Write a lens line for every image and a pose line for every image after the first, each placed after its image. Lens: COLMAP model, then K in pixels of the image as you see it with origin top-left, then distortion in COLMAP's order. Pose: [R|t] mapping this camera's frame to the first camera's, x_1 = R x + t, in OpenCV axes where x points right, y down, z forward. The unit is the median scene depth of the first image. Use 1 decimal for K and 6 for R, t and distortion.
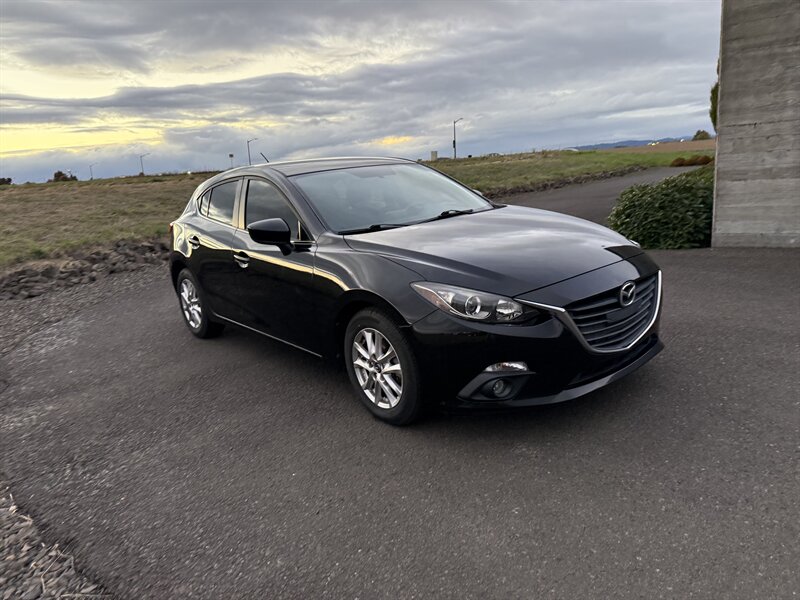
lens RADIAL K [[575.1, 0, 403.1], [0, 575.1, 299.7], [0, 0, 1]] dist [0.050334, -0.058670]
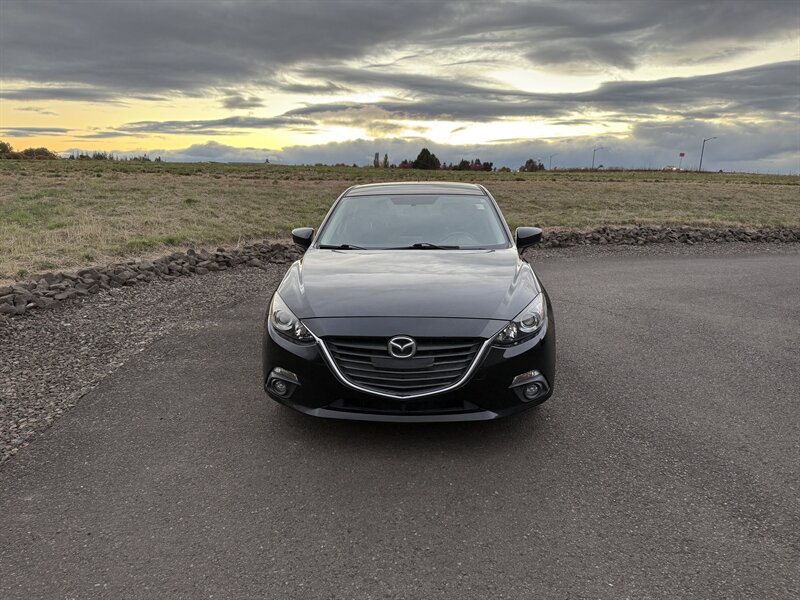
lens RADIAL K [[571.3, 0, 403.6], [0, 571.3, 310.8], [0, 0, 1]] dist [0.005114, -0.005532]
pose [[0.733000, 0.235115, -0.638304, 0.407783], [-0.215373, 0.970308, 0.110081, -0.074444], [0.645233, 0.056784, 0.761872, 0.079124]]
